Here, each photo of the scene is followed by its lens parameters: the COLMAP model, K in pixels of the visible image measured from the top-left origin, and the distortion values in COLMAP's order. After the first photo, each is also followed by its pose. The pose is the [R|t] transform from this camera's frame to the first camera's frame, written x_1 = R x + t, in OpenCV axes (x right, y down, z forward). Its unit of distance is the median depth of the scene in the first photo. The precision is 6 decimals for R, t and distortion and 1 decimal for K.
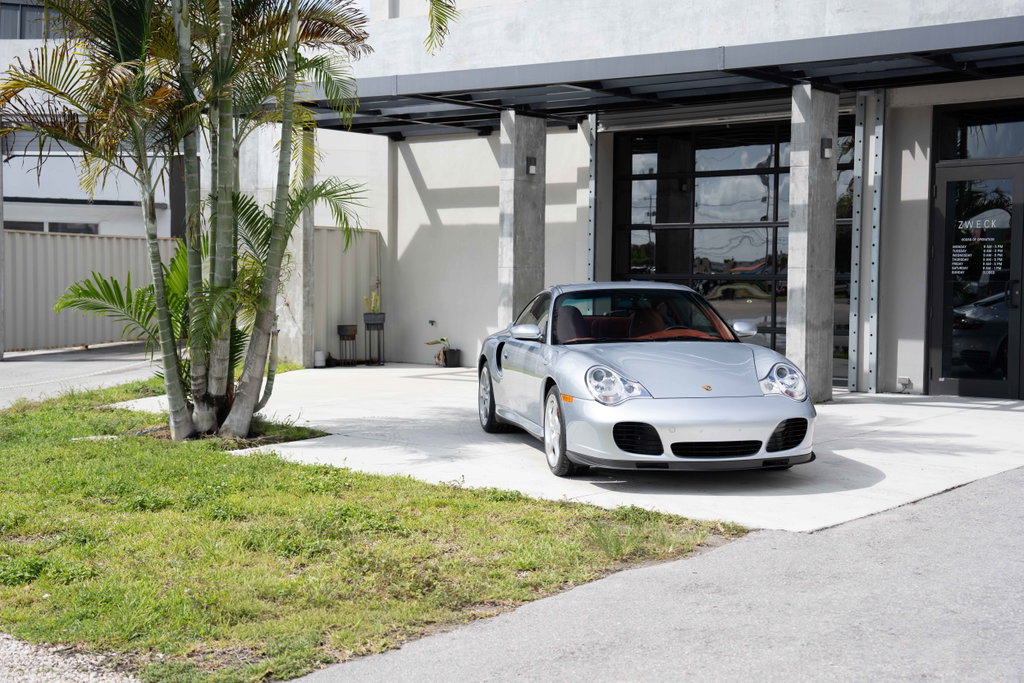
lens RADIAL K [[1433.0, 0, 512.0], [0, 1433.0, 341.5], [0, 0, 1]] dist [0.147405, 0.032633]
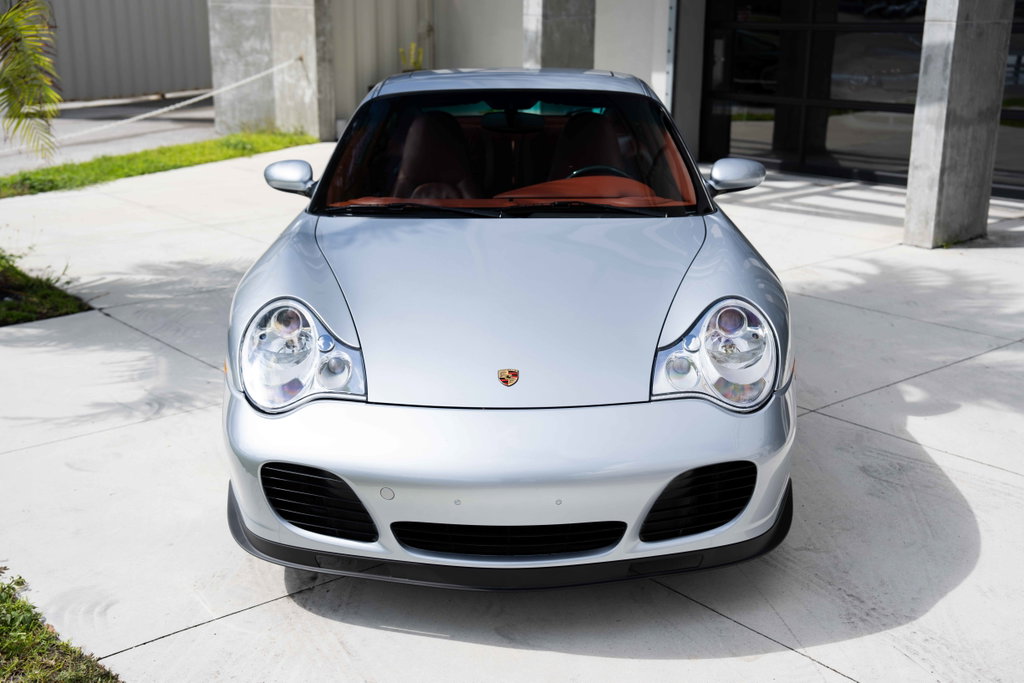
lens RADIAL K [[1248.0, 0, 512.0], [0, 1248.0, 341.5], [0, 0, 1]] dist [0.103055, 0.041491]
pose [[0.979389, 0.051910, -0.195197, 0.133579], [-0.007807, 0.975417, 0.220229, -0.036228], [0.201831, -0.214166, 0.955718, 0.430346]]
